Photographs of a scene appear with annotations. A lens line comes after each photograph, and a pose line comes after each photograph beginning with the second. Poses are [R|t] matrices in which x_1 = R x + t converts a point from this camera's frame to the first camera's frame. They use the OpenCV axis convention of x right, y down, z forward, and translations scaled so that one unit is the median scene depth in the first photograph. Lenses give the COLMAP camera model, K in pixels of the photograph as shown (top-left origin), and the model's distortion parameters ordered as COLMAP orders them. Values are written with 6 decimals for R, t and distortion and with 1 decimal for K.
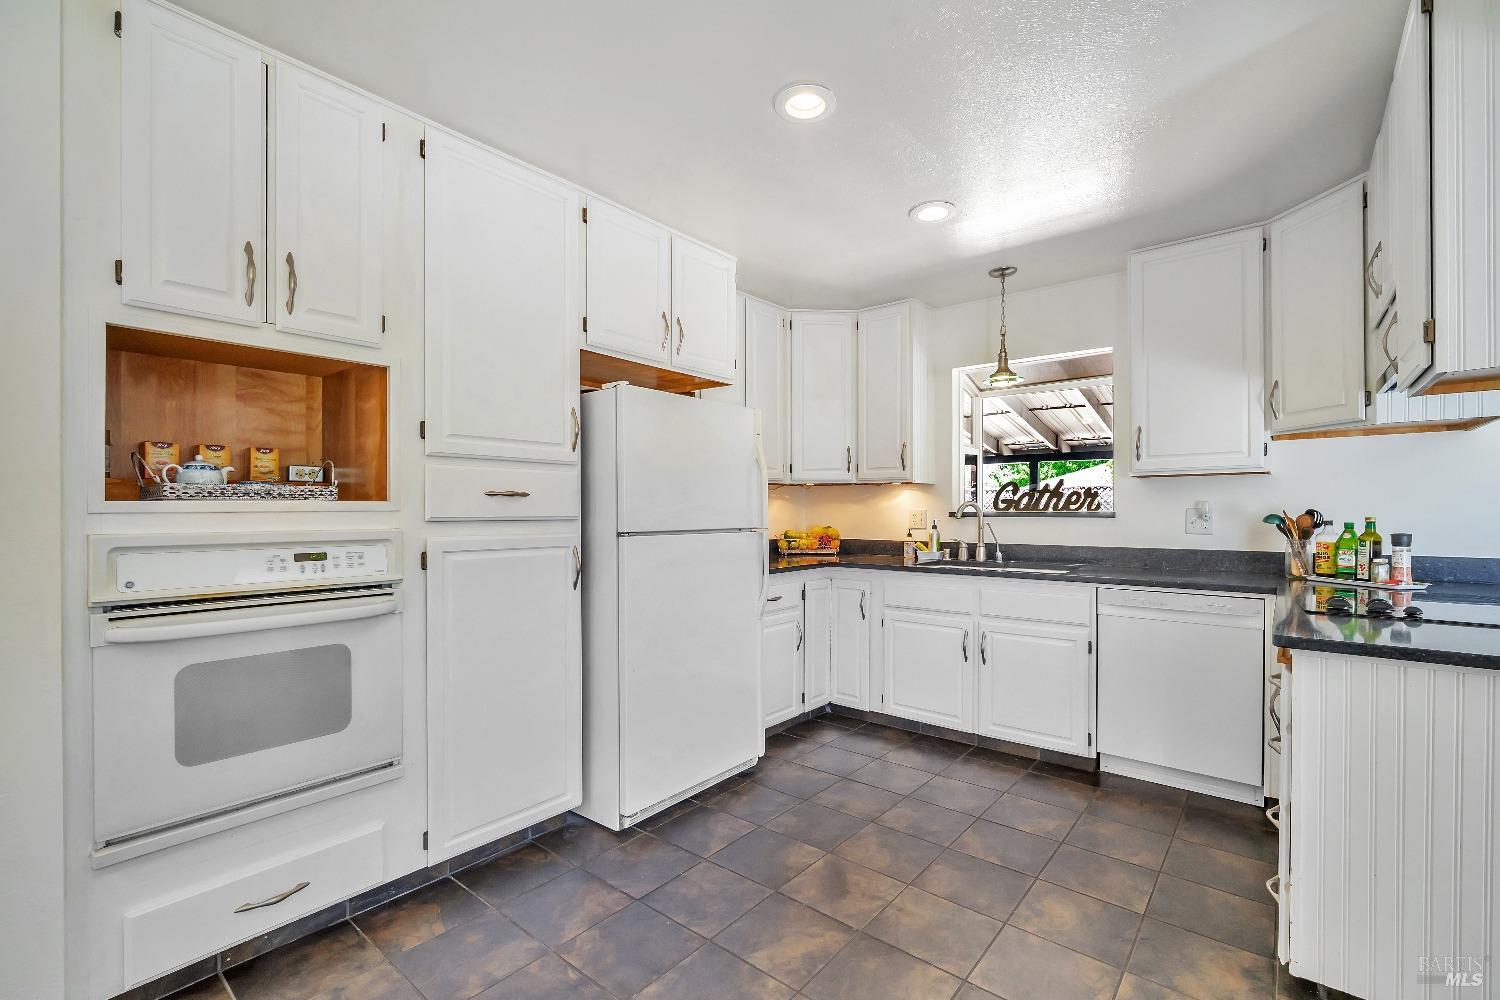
lens RADIAL K [[654.8, 0, 744.9], [0, 654.8, 509.3], [0, 0, 1]] dist [-0.008192, 0.000424]
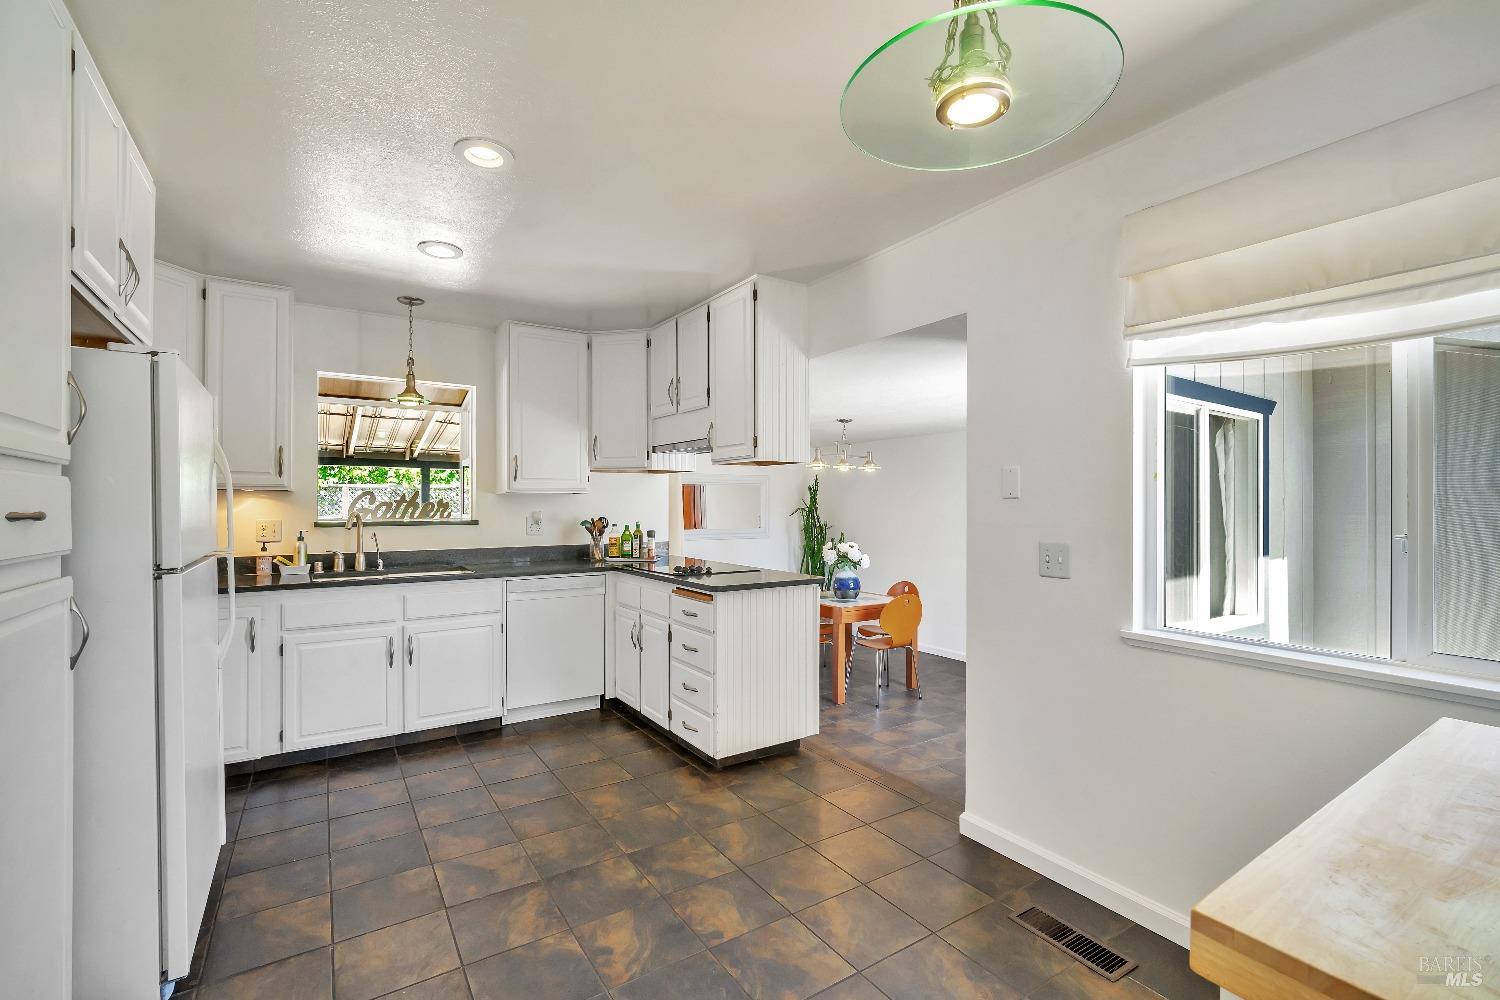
lens RADIAL K [[654.8, 0, 736.1], [0, 654.8, 498.6], [0, 0, 1]] dist [-0.008192, 0.000424]
pose [[0.301706, 0.011316, 0.953334, -0.483464], [0.001205, 0.999924, -0.012250, -0.021197], [-0.953400, 0.004845, 0.301670, 0.164634]]
